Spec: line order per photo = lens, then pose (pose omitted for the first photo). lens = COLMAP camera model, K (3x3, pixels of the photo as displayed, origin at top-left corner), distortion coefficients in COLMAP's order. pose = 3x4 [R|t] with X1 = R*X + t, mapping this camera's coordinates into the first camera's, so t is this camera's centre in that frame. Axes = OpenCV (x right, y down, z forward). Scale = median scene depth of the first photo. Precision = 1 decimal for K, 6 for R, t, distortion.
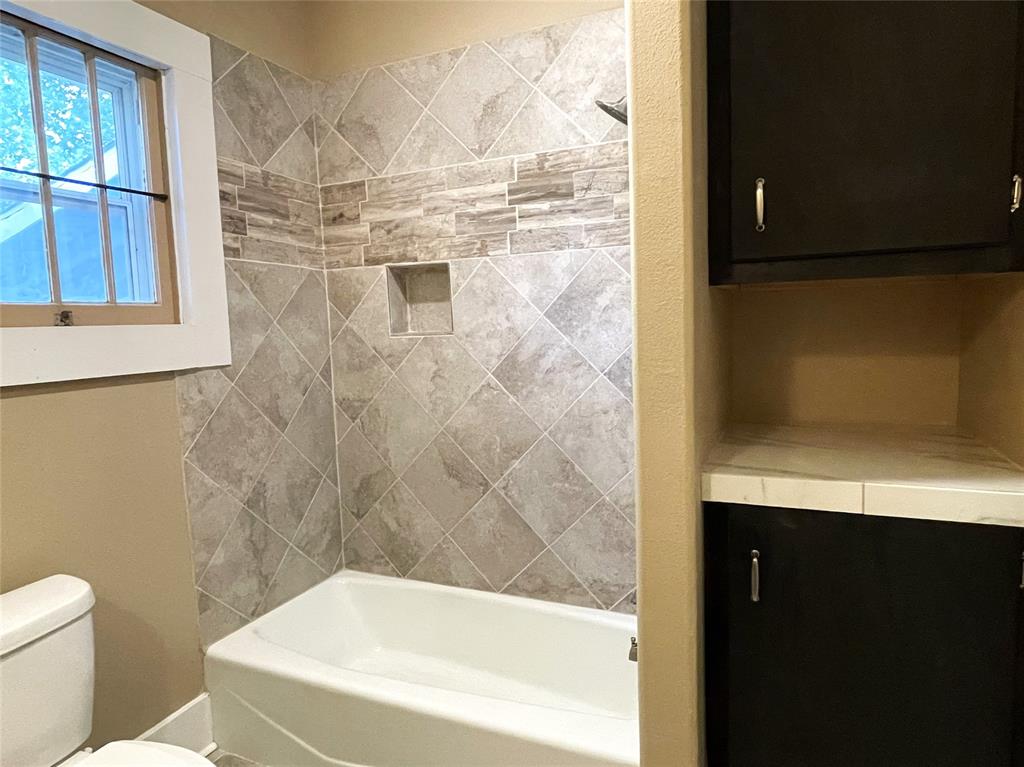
lens RADIAL K [[624.2, 0, 498.6], [0, 624.2, 393.3], [0, 0, 1]] dist [0.026041, -0.047590]
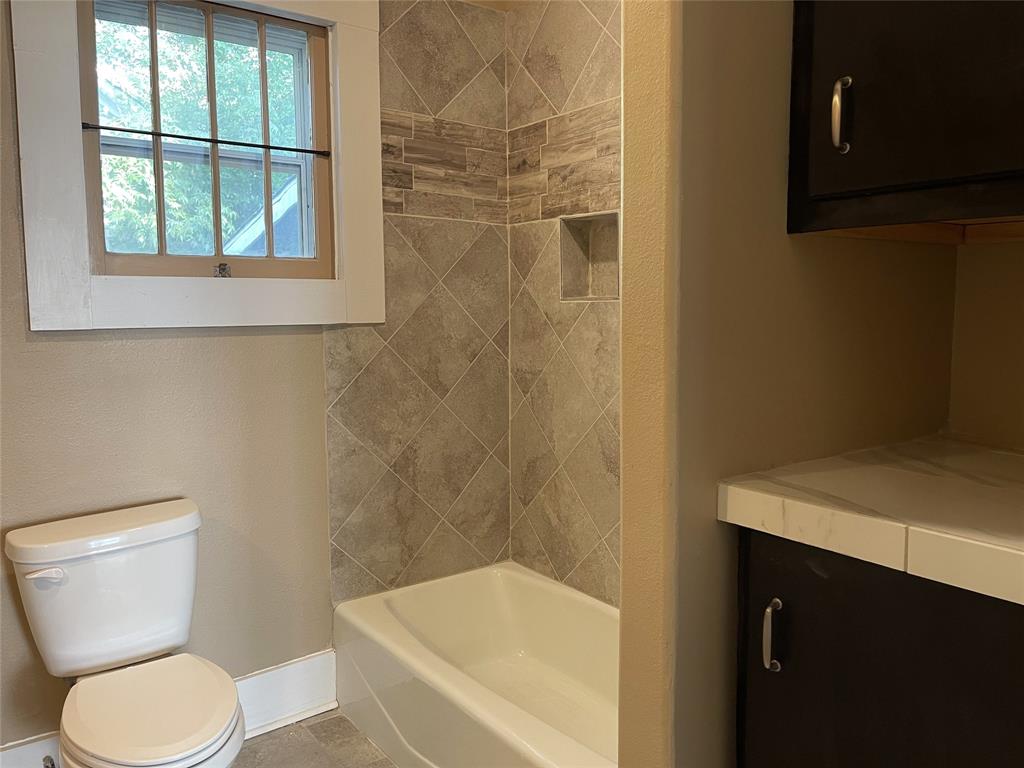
lens RADIAL K [[768.4, 0, 515.2], [0, 768.4, 385.0], [0, 0, 1]] dist [0.068350, -0.084435]
pose [[0.875976, 0.082306, -0.475281, 0.296406], [-0.079764, 0.996486, 0.025555, 0.003404], [0.475714, 0.015524, 0.879463, 0.036320]]
